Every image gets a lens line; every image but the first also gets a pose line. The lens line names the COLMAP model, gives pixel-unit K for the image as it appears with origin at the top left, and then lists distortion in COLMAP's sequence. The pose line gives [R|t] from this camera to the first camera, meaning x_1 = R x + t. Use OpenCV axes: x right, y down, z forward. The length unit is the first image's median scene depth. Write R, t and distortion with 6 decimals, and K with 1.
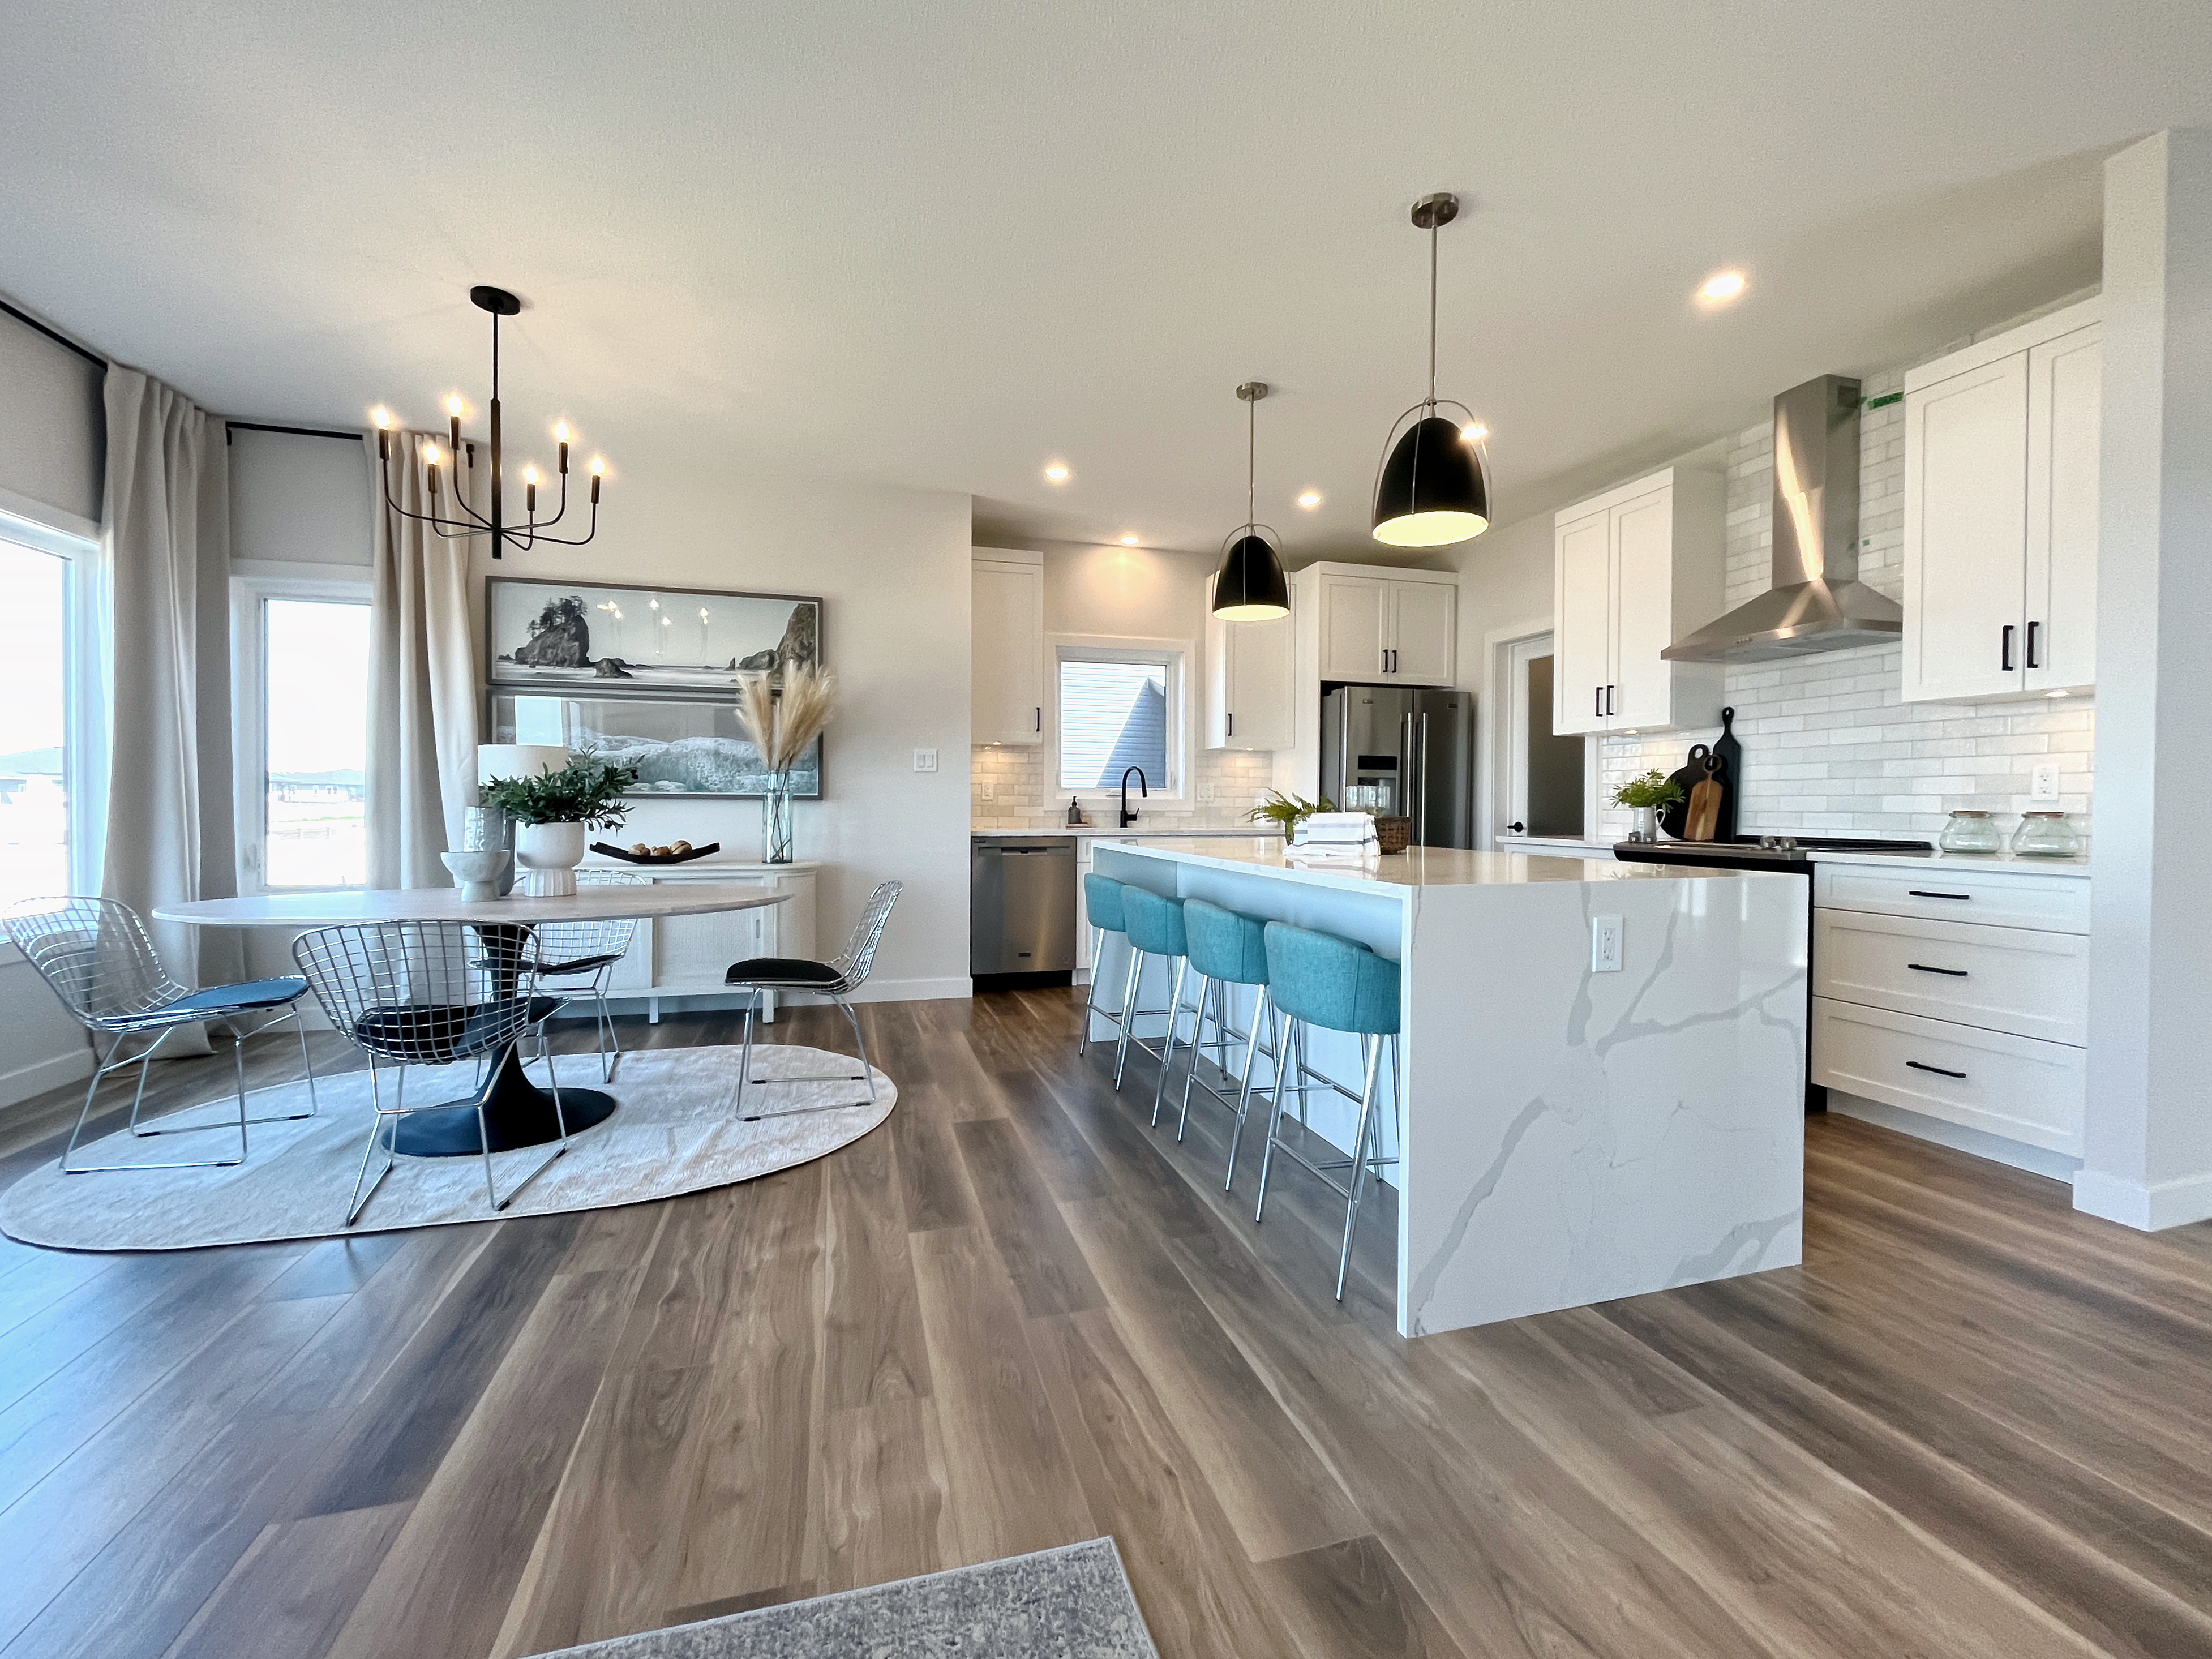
lens RADIAL K [[914.2, 0, 1102.2], [0, 914.2, 816.3], [0, 0, 1]] dist [-0.002061, 0.000083]
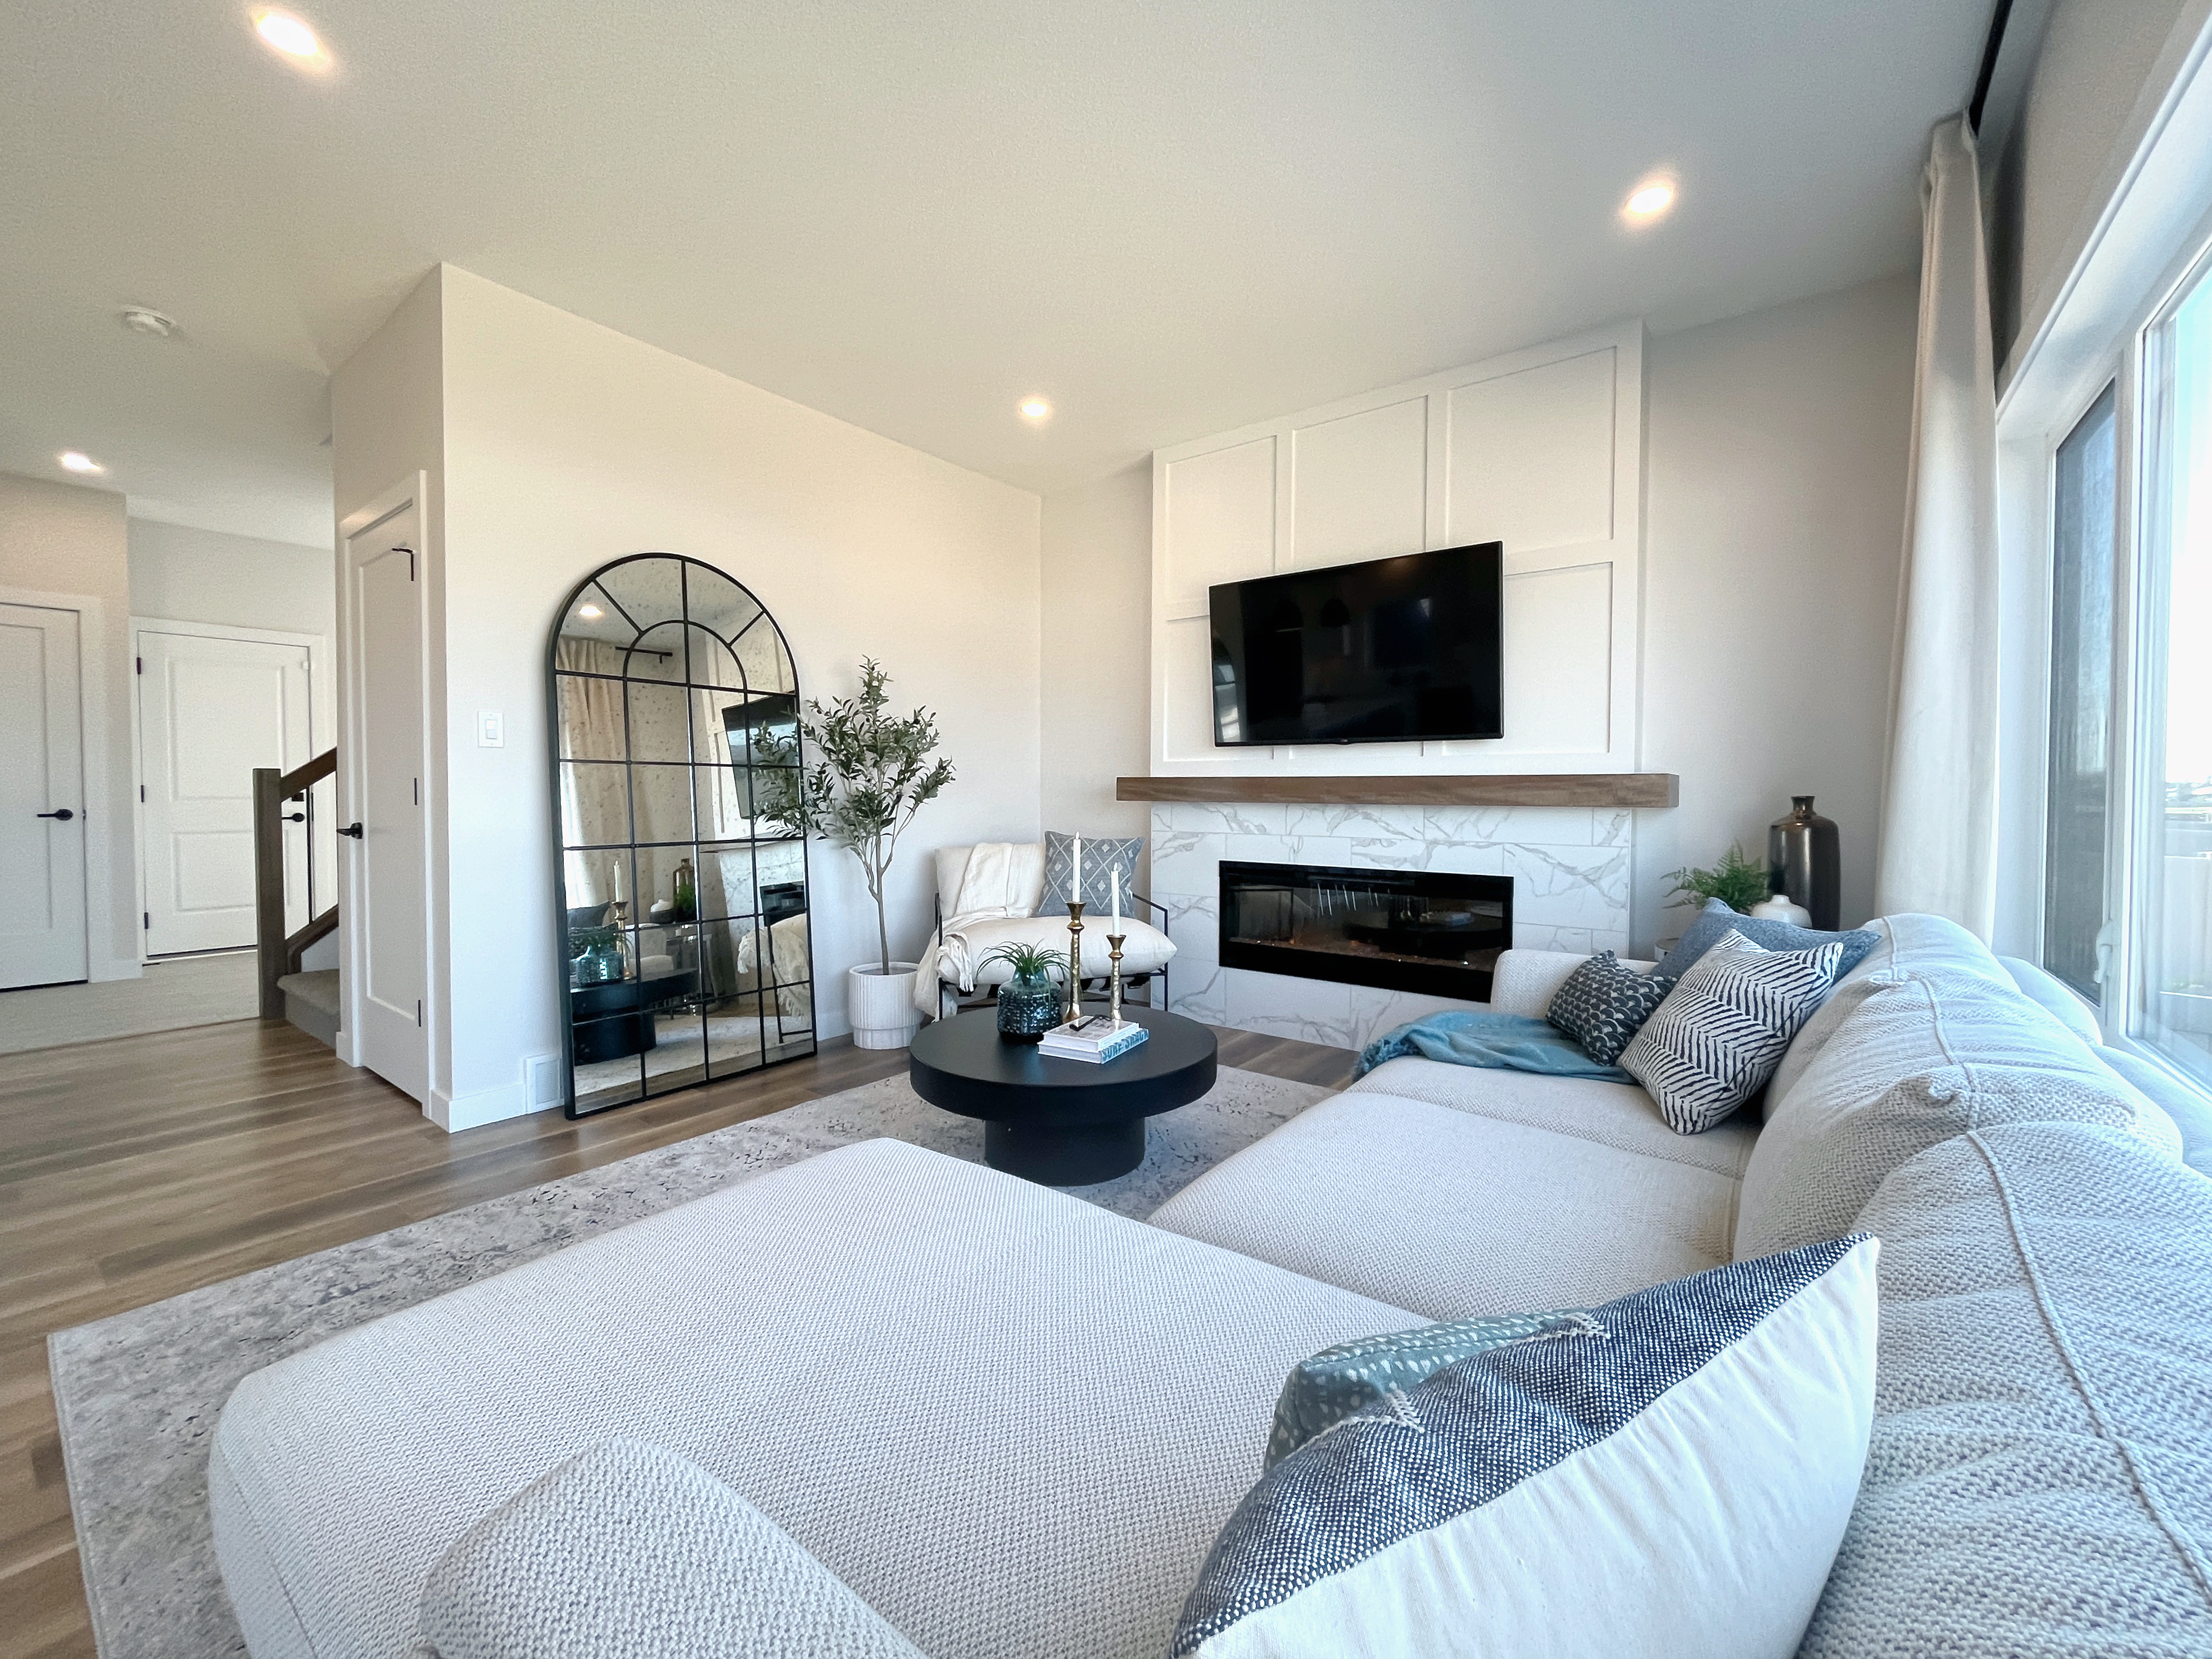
lens RADIAL K [[914.2, 0, 1102.2], [0, 914.2, 816.3], [0, 0, 1]] dist [-0.002061, 0.000083]
pose [[-0.594663, -0.029782, 0.803423, -0.663640], [0.003237, 0.999217, 0.039437, -0.015277], [-0.803969, 0.026053, -0.594101, 0.168735]]
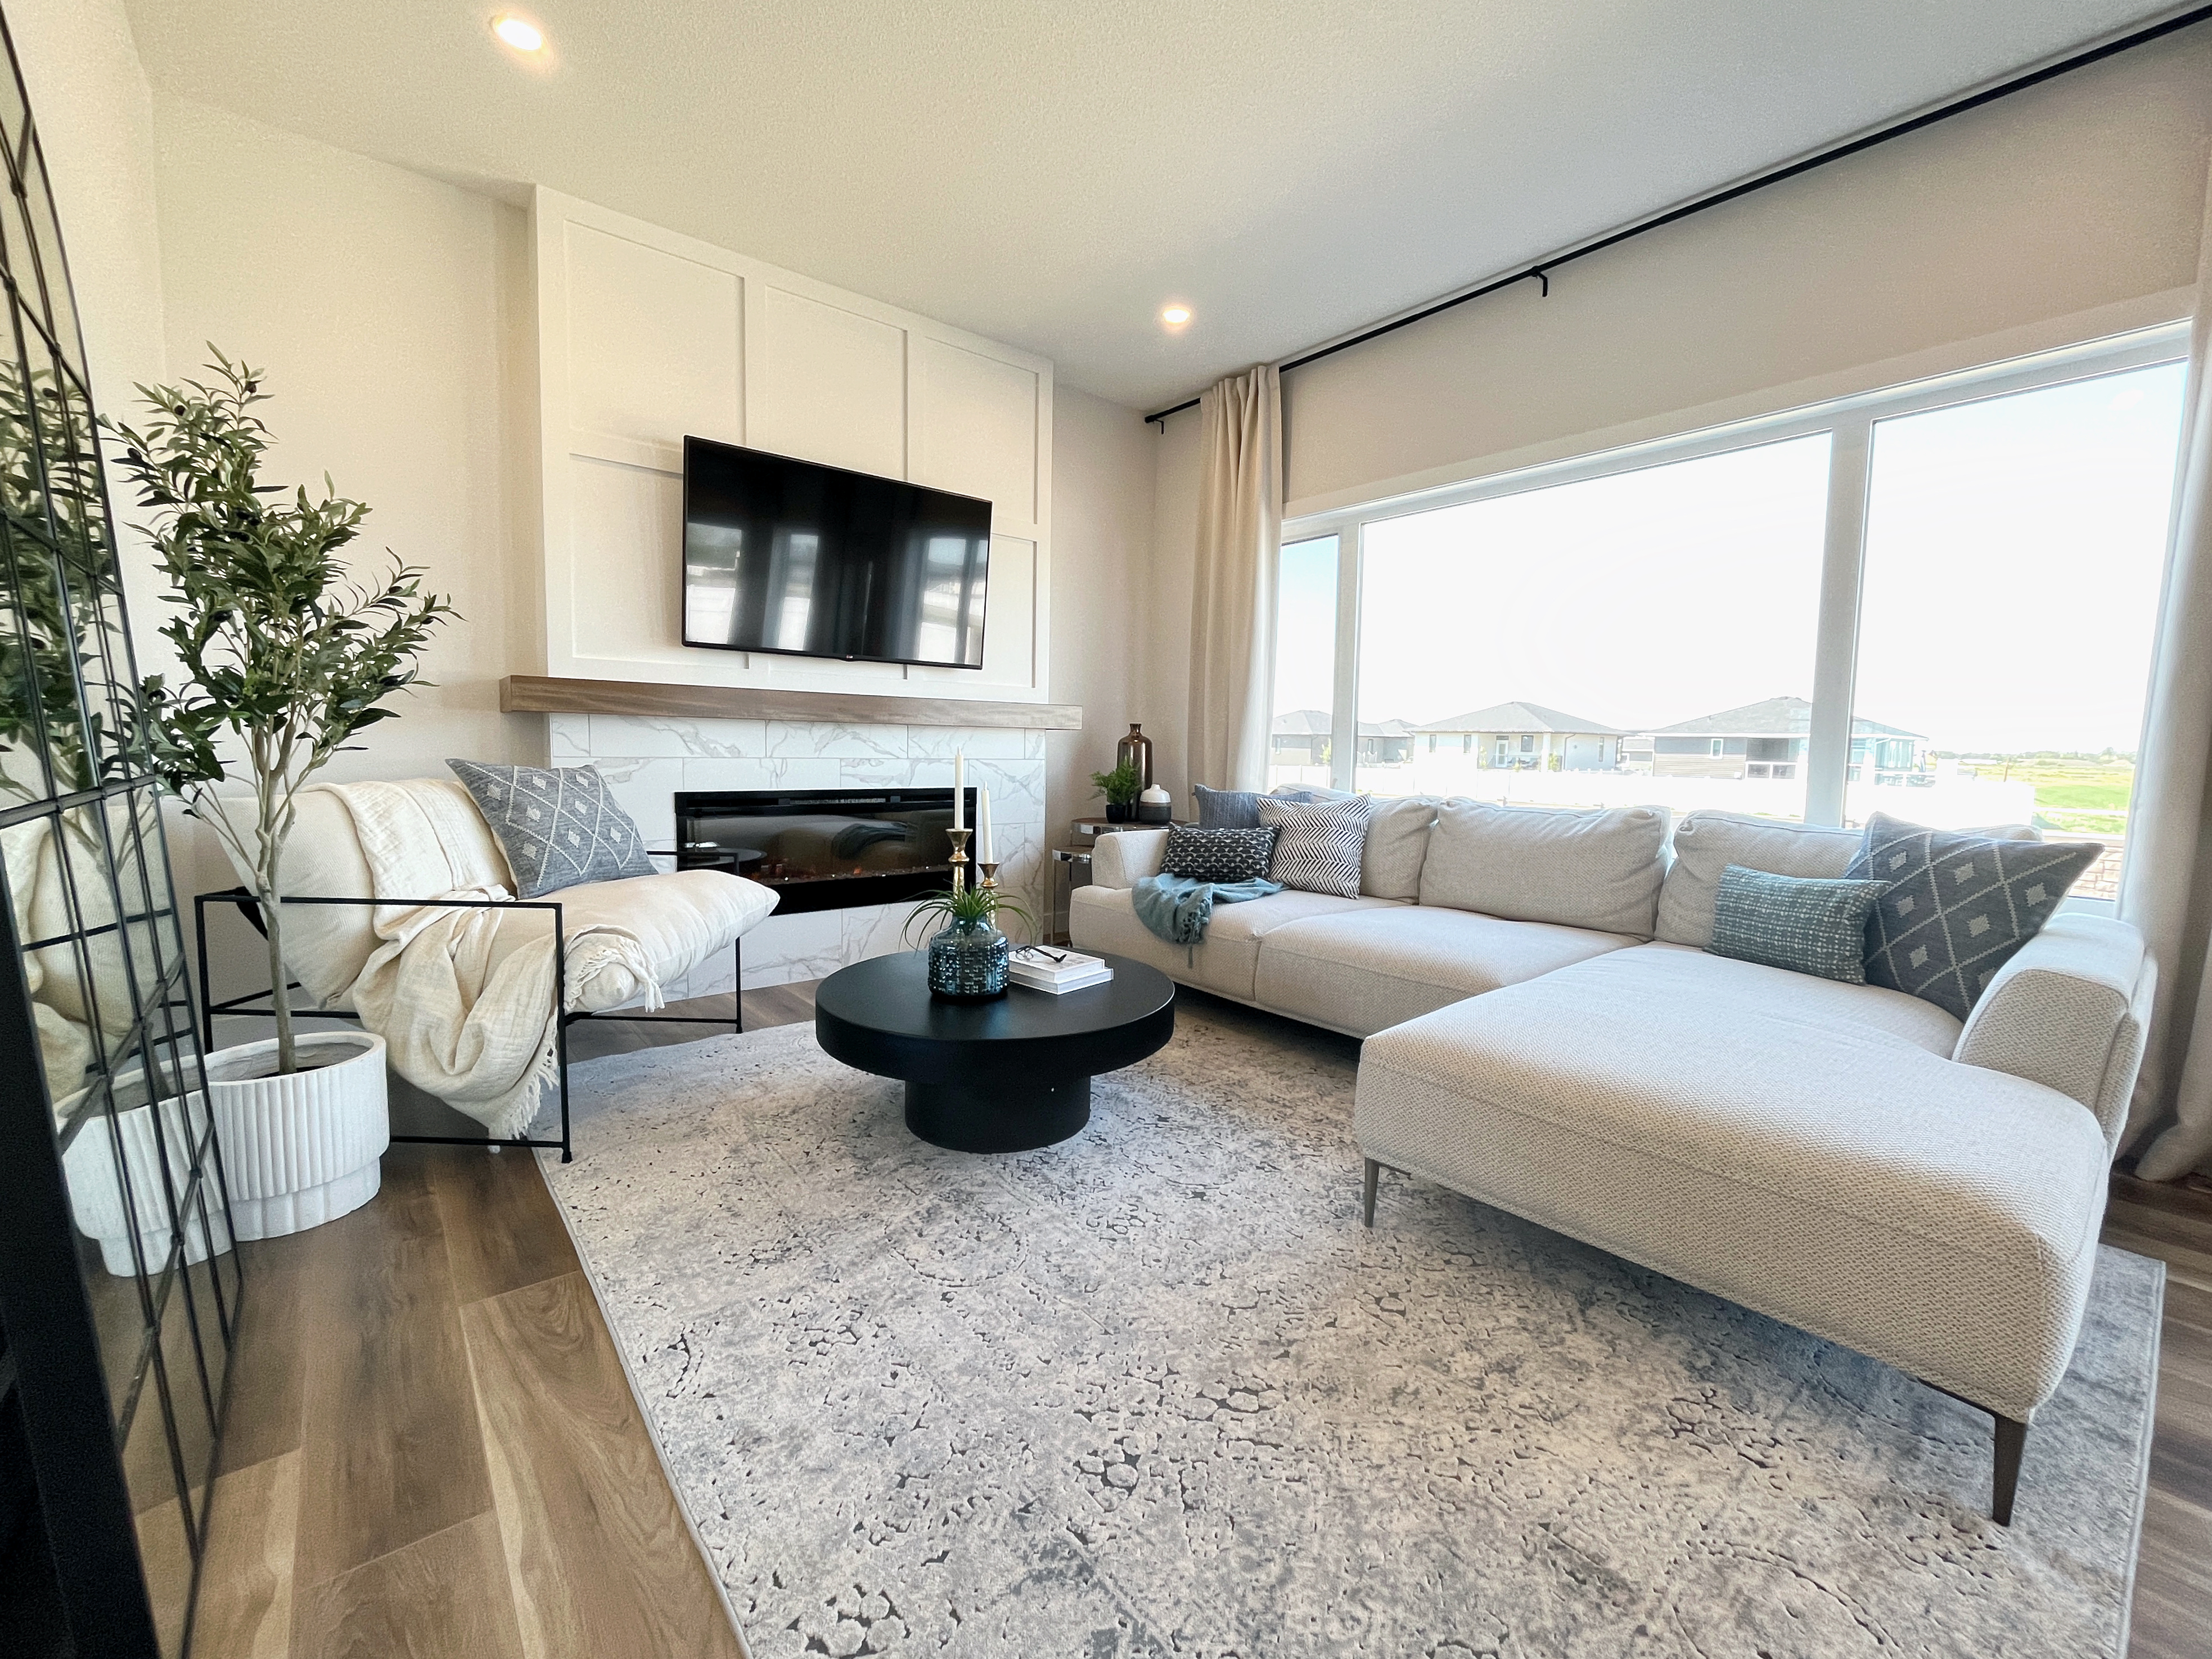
lens RADIAL K [[914.2, 0, 1102.2], [0, 914.2, 816.3], [0, 0, 1]] dist [-0.002061, 0.000083]
pose [[-0.919234, 0.008074, -0.393630, 0.071313], [-0.028466, 0.995810, 0.086901, 0.016385], [0.392682, 0.091087, -0.915152, 0.346353]]
